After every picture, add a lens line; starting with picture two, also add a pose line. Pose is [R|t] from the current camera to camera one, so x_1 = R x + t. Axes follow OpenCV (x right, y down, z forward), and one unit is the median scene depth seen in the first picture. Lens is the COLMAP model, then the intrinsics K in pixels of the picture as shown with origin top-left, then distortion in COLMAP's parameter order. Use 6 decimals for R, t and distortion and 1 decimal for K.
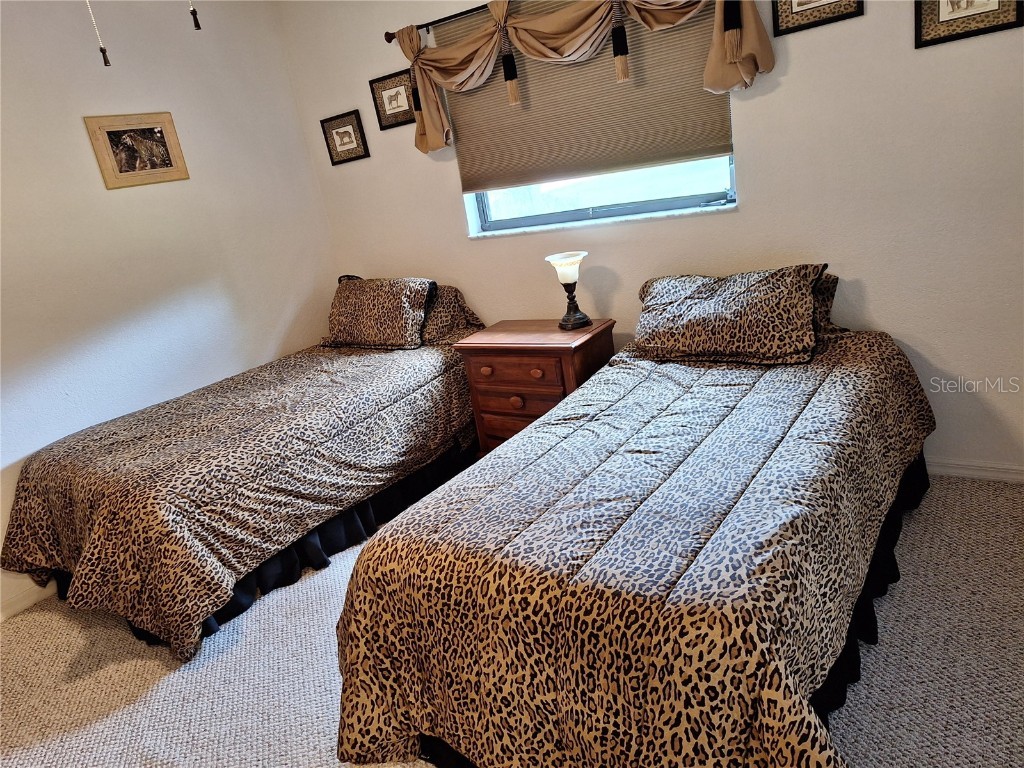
lens RADIAL K [[707.0, 0, 511.5], [0, 707.0, 387.4], [0, 0, 1]] dist [0.003566, -0.033436]
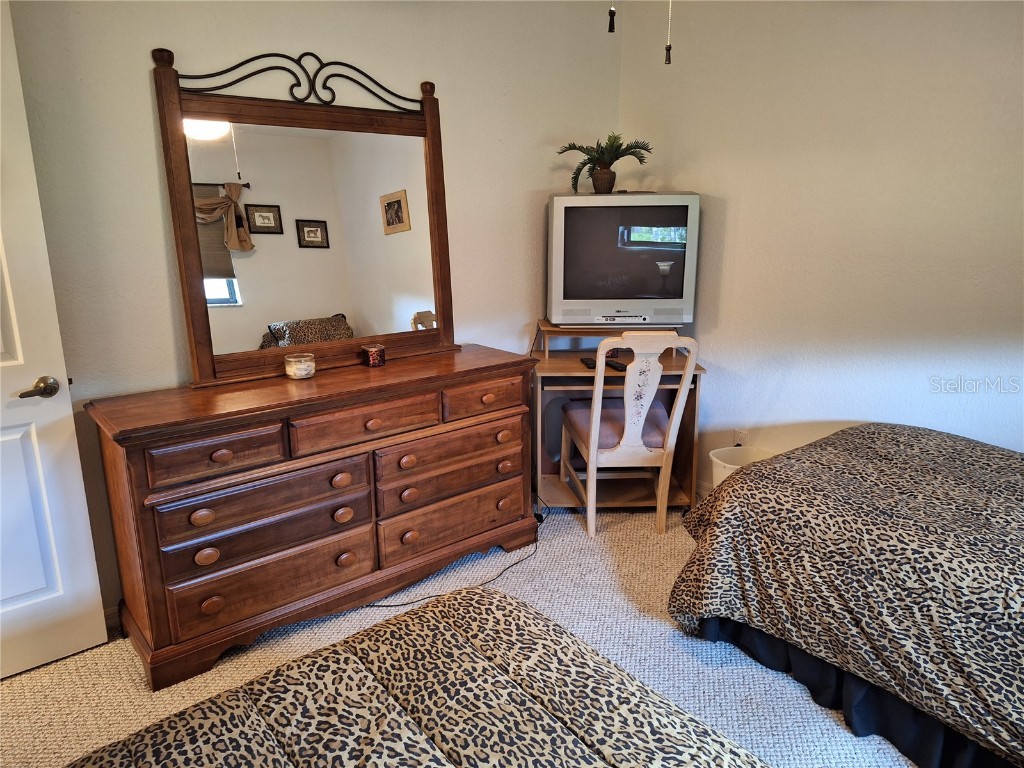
lens RADIAL K [[707.0, 0, 511.7], [0, 707.0, 379.6], [0, 0, 1]] dist [0.003566, -0.033436]
pose [[-0.314121, 0.372122, -0.873415, 0.358173], [-0.233258, 0.861530, 0.450950, -0.315131], [0.920282, 0.345384, -0.183824, 0.757005]]
